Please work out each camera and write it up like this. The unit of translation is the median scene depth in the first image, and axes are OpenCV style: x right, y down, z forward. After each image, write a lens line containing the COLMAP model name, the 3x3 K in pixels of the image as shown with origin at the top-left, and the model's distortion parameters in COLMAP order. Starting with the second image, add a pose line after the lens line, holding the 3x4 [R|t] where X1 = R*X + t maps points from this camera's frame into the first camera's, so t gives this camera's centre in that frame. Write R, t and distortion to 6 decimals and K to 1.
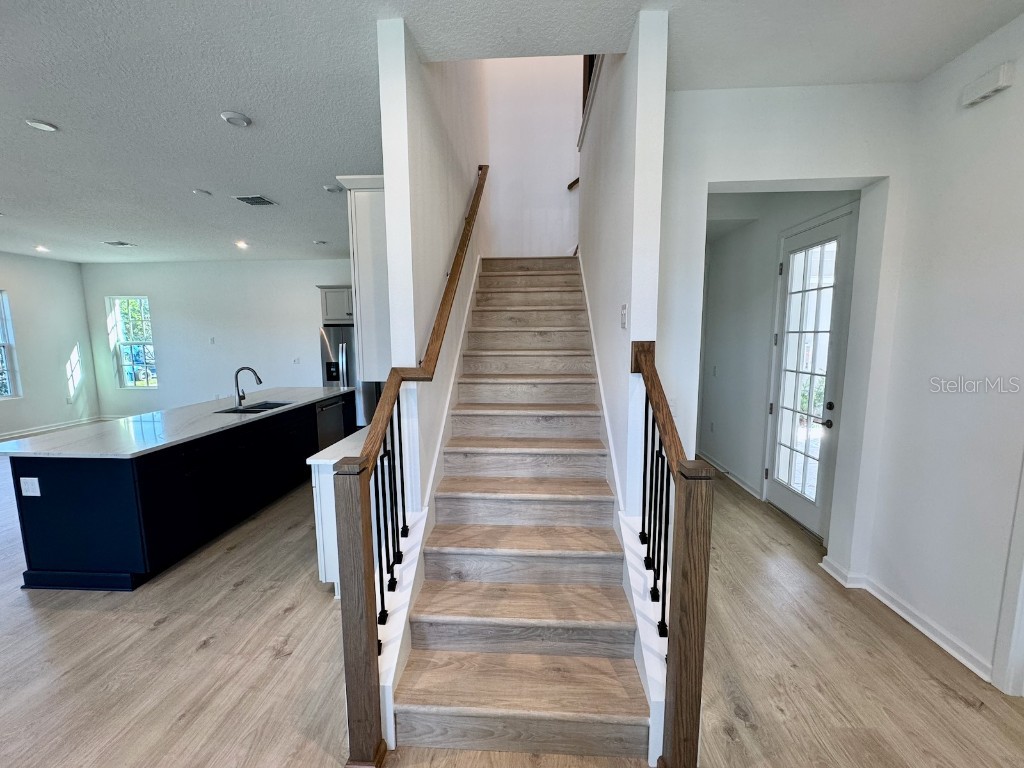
lens RADIAL K [[411.2, 0, 512.5], [0, 411.2, 383.5], [0, 0, 1]] dist [-0.003152, 0.000453]
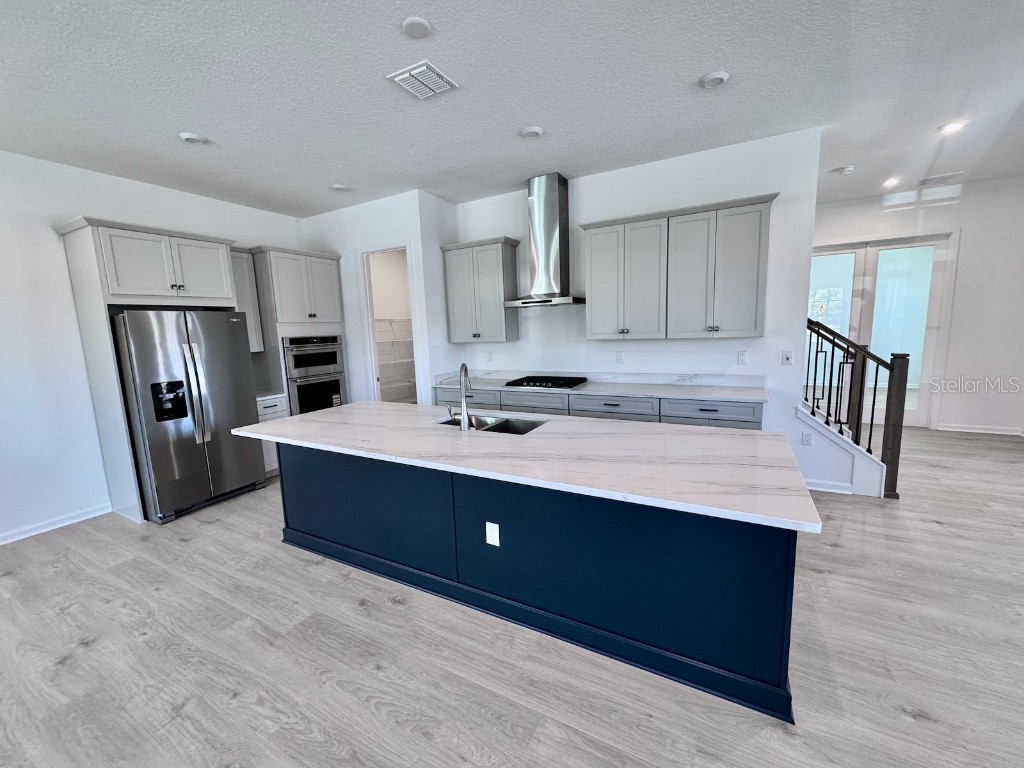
lens RADIAL K [[411.2, 0, 519.0], [0, 411.2, 386.1], [0, 0, 1]] dist [-0.003152, 0.000453]
pose [[0.422592, -0.144691, 0.894696, -2.453736], [0.139865, 0.985760, 0.093356, -0.110626], [-0.895463, 0.085685, 0.436811, 1.415010]]
